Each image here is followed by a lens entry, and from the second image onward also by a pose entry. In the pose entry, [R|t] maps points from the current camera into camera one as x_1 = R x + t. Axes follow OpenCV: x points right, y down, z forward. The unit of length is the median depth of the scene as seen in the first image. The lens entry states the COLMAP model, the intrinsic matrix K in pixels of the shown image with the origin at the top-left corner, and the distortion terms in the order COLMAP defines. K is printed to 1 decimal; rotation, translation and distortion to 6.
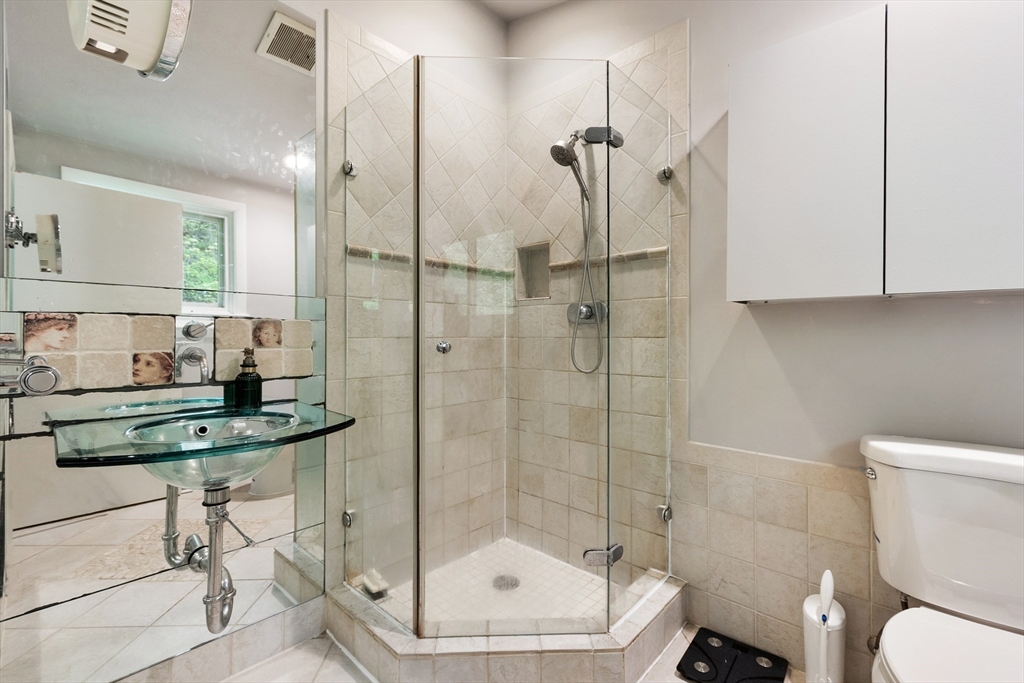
lens RADIAL K [[454.6, 0, 512.0], [0, 454.6, 339.8], [0, 0, 1]] dist [-0.006006, -0.001000]
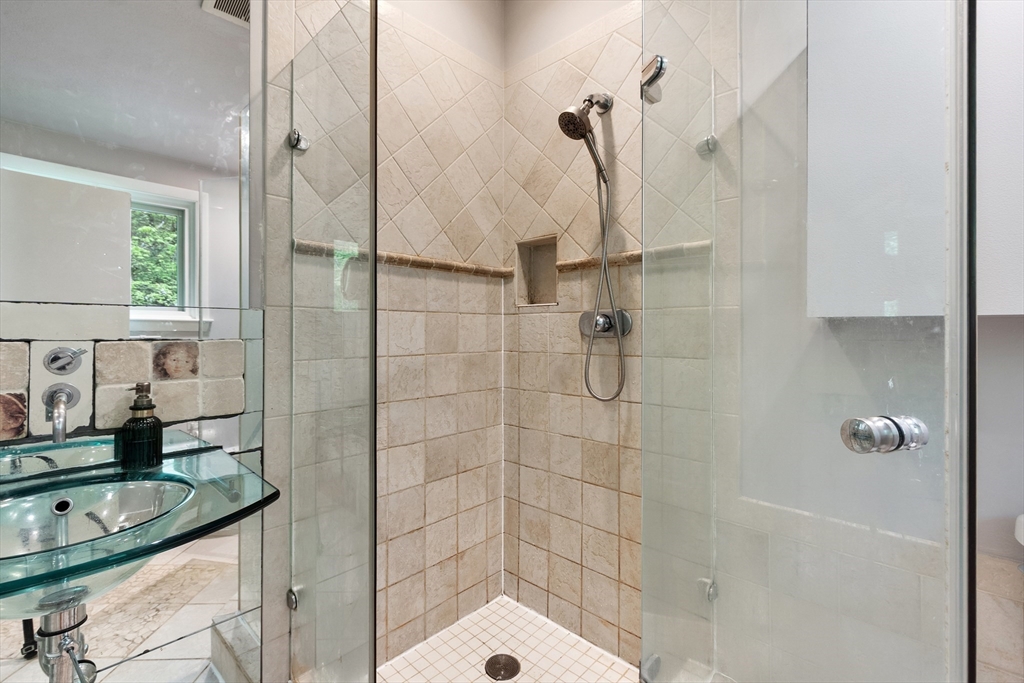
lens RADIAL K [[454.6, 0, 511.8], [0, 454.6, 334.4], [0, 0, 1]] dist [-0.006006, -0.001000]
pose [[0.999951, -0.001194, -0.009838, 0.012197], [0.001204, 0.999999, 0.001010, -0.047249], [0.009837, -0.001022, 0.999951, 0.227447]]
